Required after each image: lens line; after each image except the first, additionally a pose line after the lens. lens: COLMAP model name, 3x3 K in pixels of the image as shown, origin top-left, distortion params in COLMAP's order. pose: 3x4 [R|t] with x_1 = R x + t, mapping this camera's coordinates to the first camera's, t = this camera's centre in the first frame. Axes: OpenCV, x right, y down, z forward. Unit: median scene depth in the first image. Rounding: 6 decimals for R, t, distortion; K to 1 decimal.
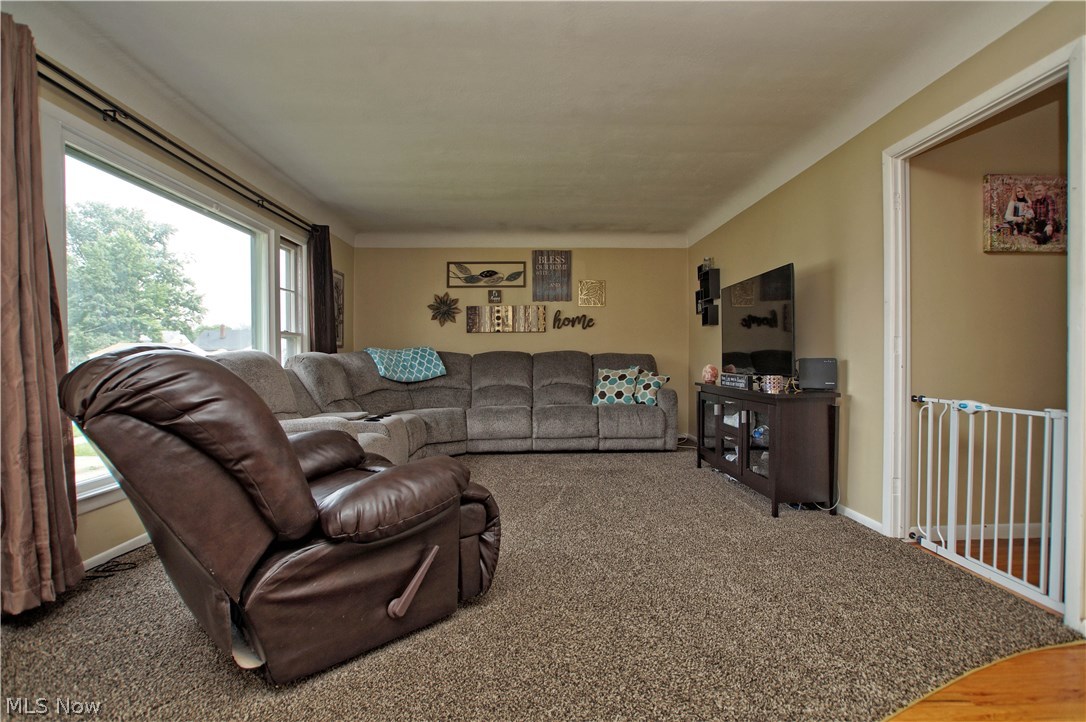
lens RADIAL K [[526.8, 0, 543.3], [0, 526.8, 360.6], [0, 0, 1]] dist [-0.059731, 0.019834]
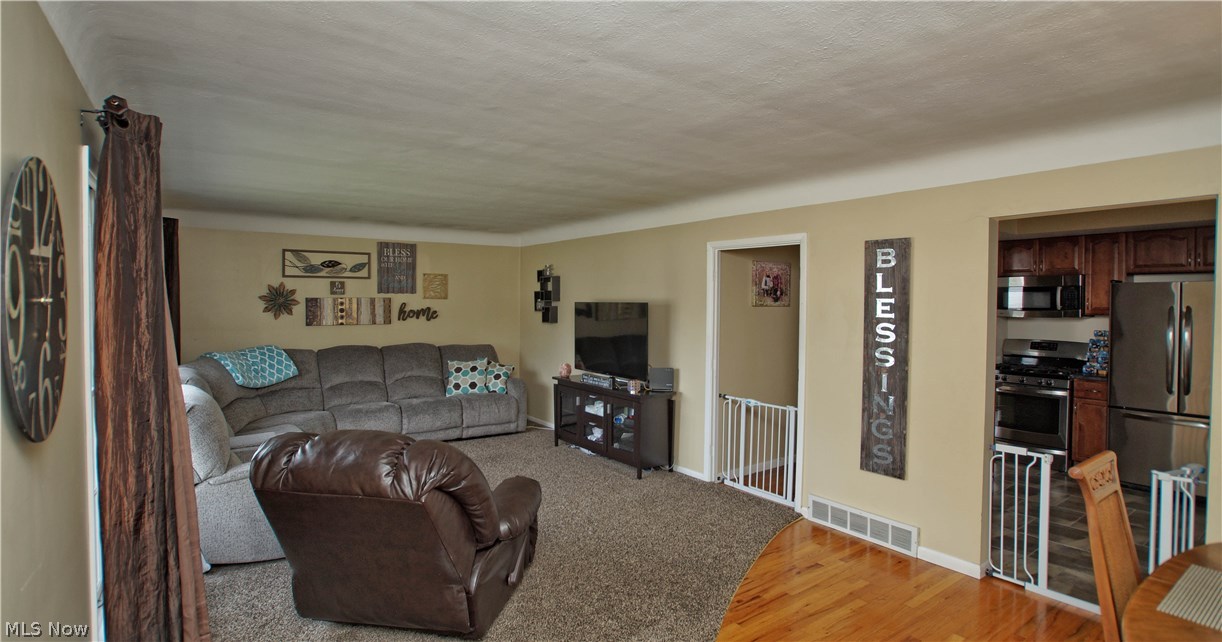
lens RADIAL K [[600.3, 0, 604.9], [0, 600.3, 312.5], [0, 0, 1]] dist [-0.055371, 0.007230]
pose [[0.829544, -0.001382, 0.558440, -0.384050], [-0.008522, 0.999849, 0.015133, -0.128224], [-0.558377, -0.017313, 0.829407, -0.224609]]
